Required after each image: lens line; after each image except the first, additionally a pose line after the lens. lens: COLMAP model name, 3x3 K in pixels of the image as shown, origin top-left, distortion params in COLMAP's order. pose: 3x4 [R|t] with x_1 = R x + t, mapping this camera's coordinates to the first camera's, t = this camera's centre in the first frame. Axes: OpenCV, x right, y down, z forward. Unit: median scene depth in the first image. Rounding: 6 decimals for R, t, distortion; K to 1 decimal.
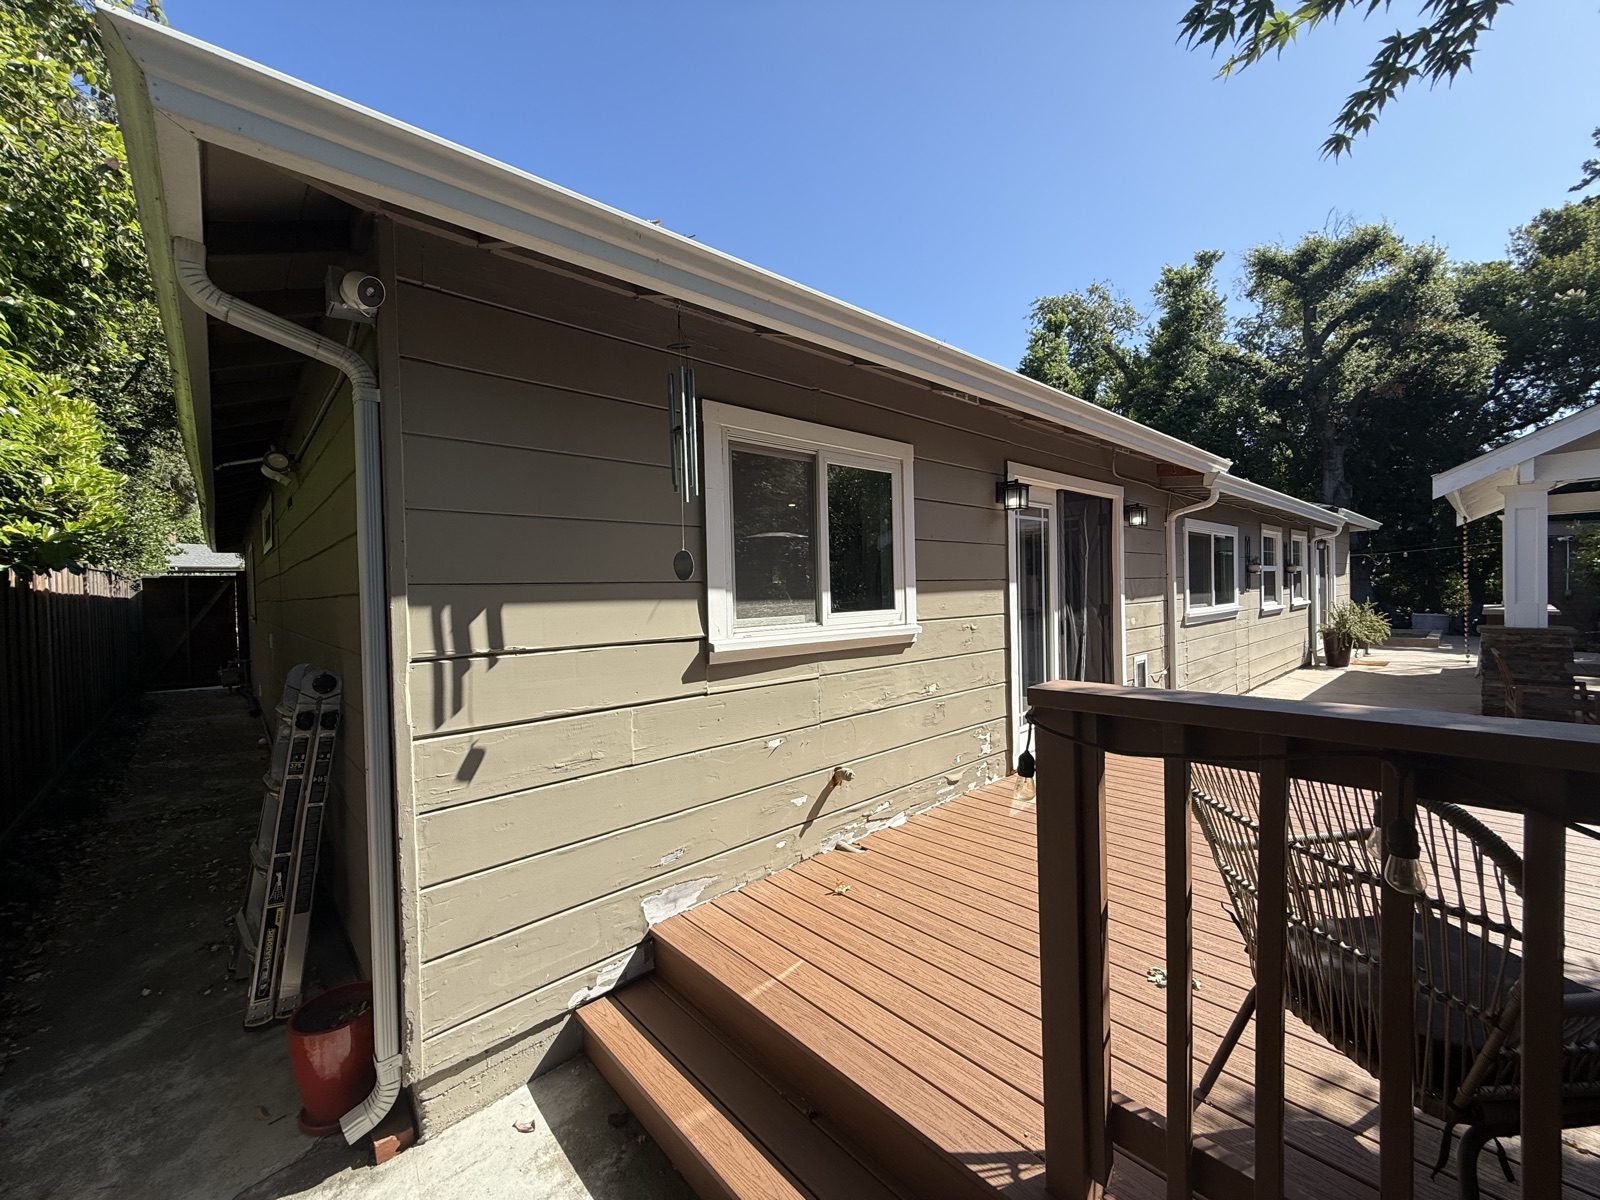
lens RADIAL K [[633.8, 0, 800.8], [0, 633.8, 596.6], [0, 0, 1]] dist [0.000701, 0.000193]
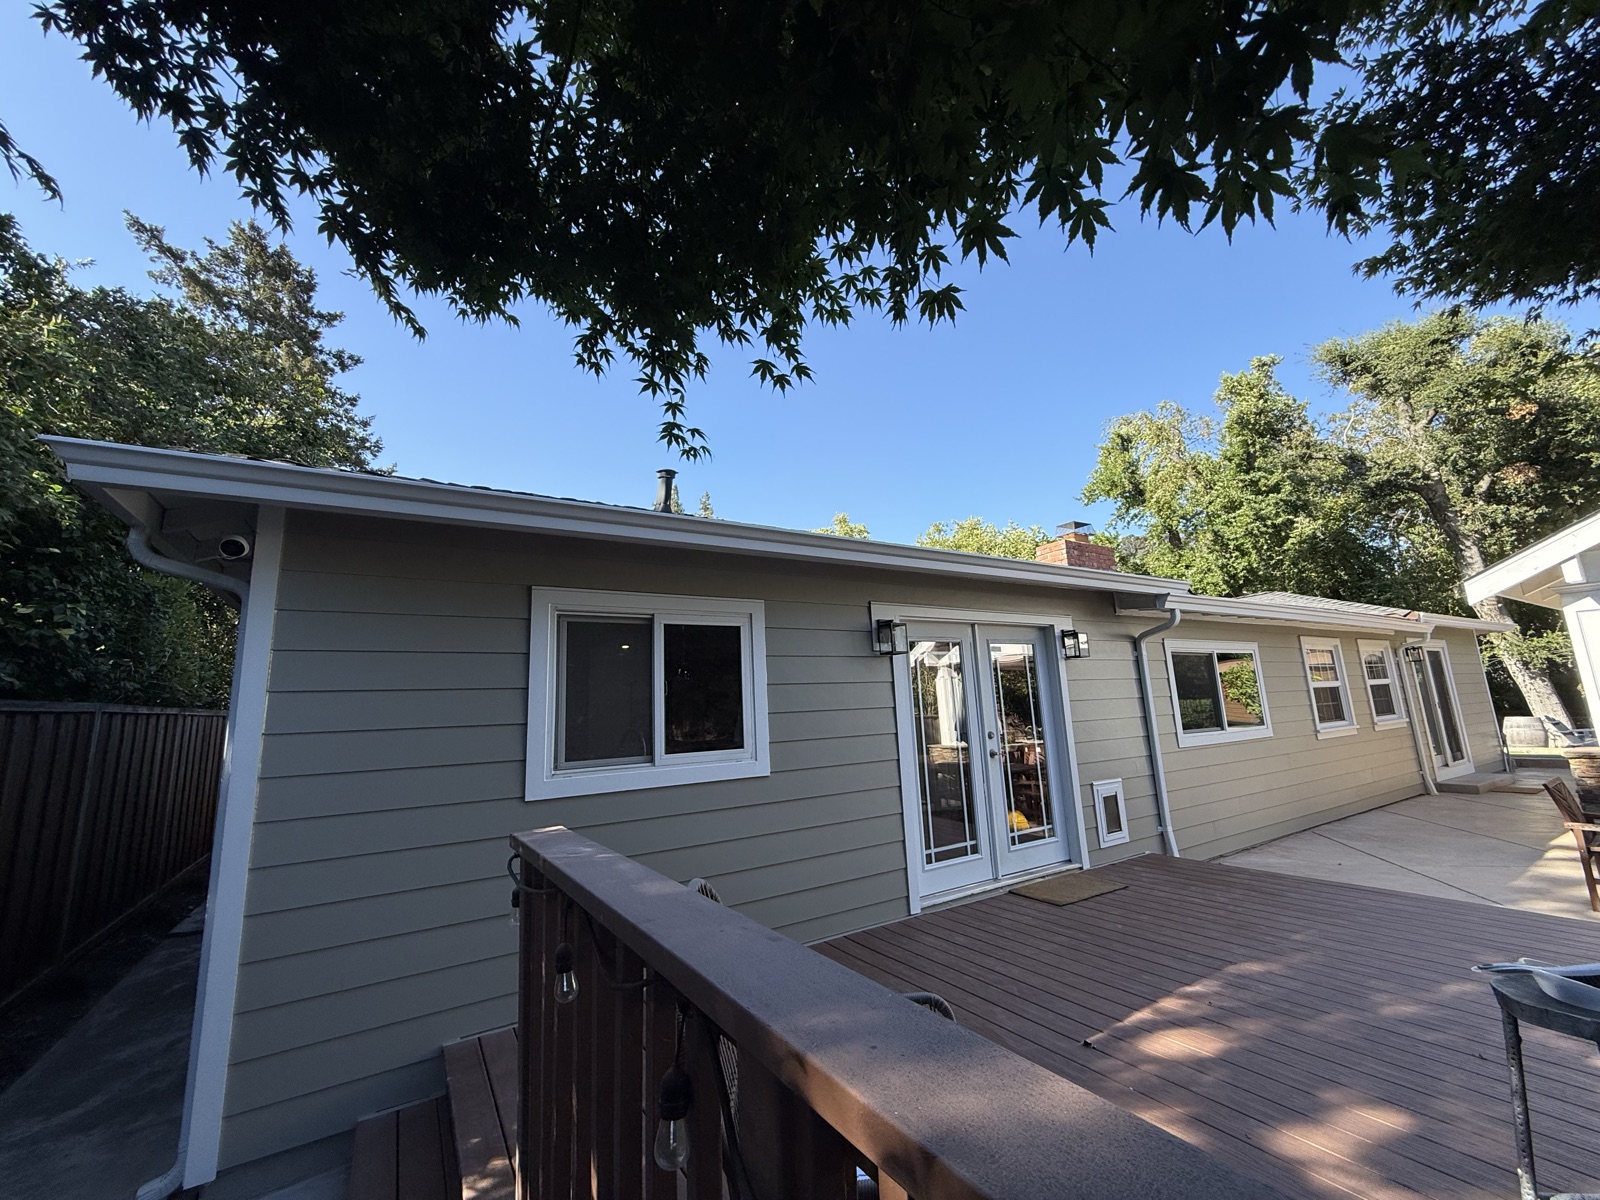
lens RADIAL K [[634.3, 0, 803.9], [0, 634.3, 599.2], [0, 0, 1]] dist [0.000101, 0.000152]
pose [[0.982897, -0.054662, -0.175855, 0.489992], [0.020656, 0.981629, -0.189676, -0.025107], [0.182993, 0.182800, 0.965970, -0.098154]]
